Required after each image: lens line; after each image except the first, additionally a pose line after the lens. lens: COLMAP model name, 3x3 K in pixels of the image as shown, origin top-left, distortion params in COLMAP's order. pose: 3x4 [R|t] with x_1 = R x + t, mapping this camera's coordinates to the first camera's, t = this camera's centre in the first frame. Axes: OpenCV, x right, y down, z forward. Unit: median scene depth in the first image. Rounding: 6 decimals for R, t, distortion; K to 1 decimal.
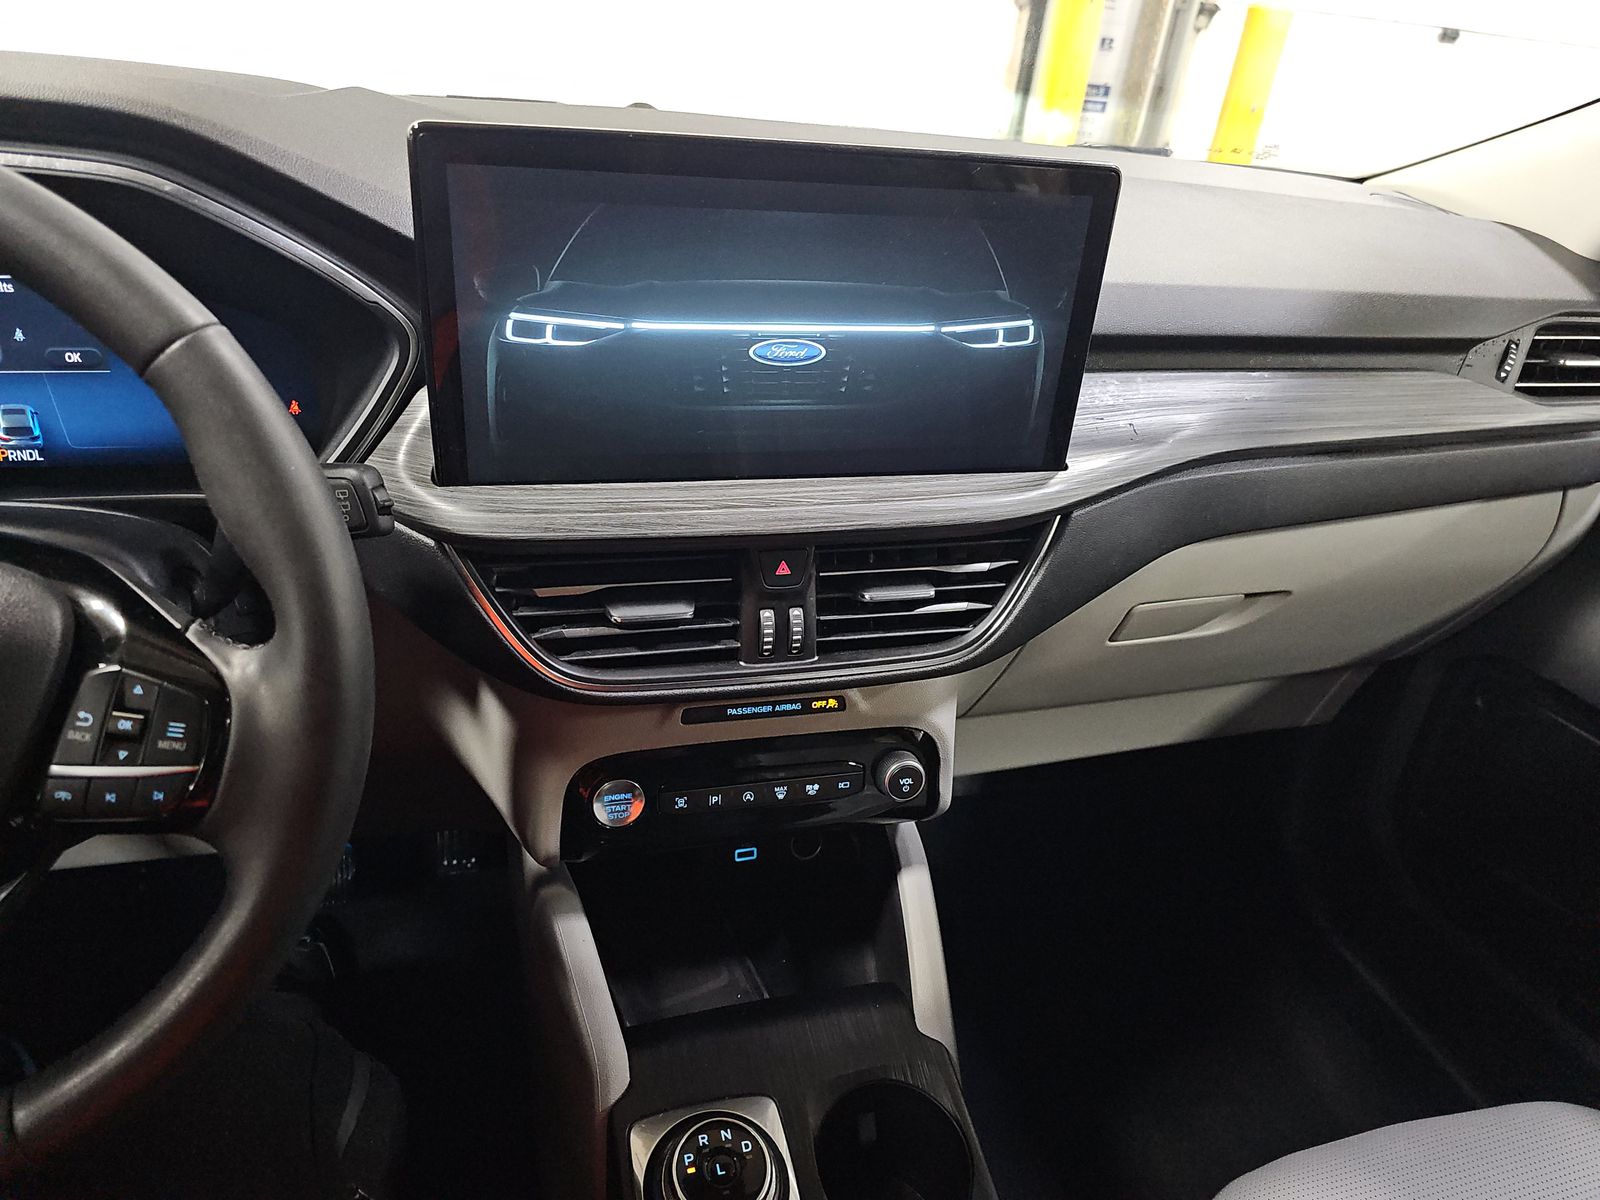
lens RADIAL K [[1068.5, 0, 799.2], [0, 1068.5, 594.0], [0, 0, 1]] dist [0.056436, -0.063528]
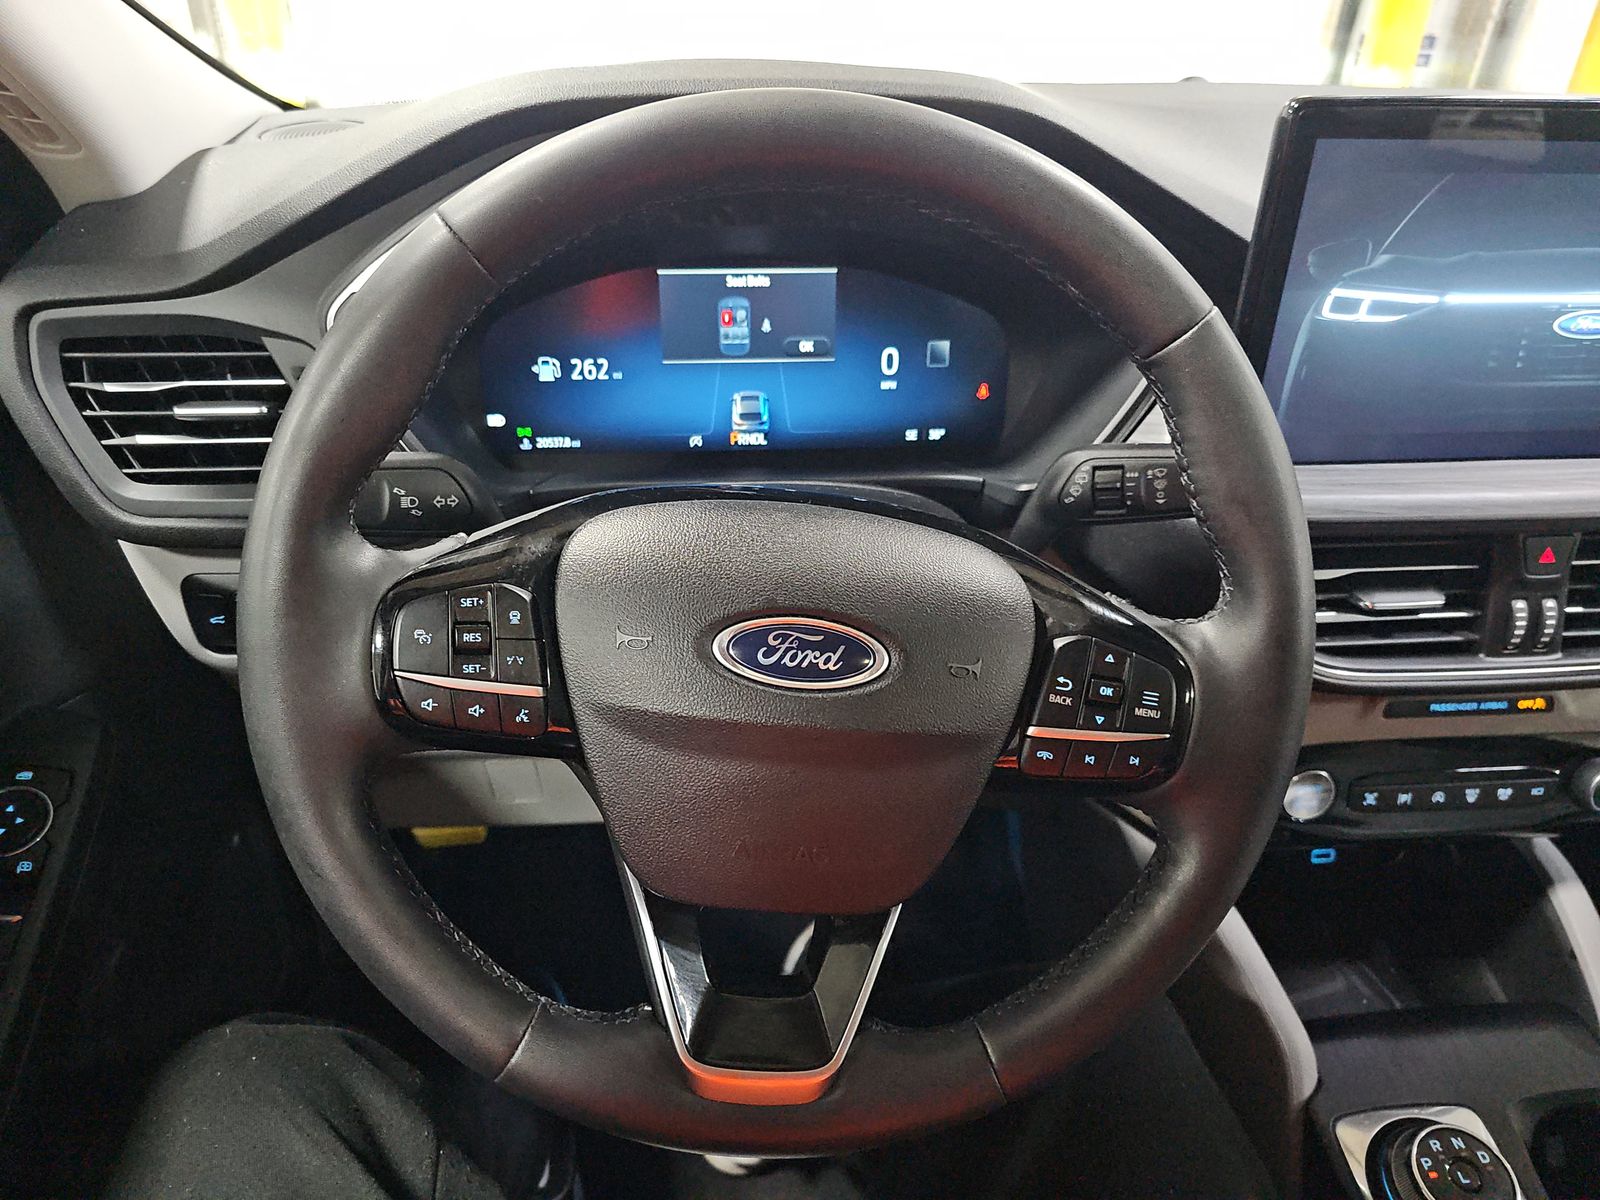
lens RADIAL K [[1089.0, 0, 755.4], [0, 1089.0, 606.0], [0, 0, 1]] dist [-0.005781, -0.004533]
pose [[0.979117, 0.027688, -0.201404, -0.495637], [-0.024278, 0.999517, 0.019385, 0.017368], [0.201843, -0.014090, 0.979316, -0.066222]]
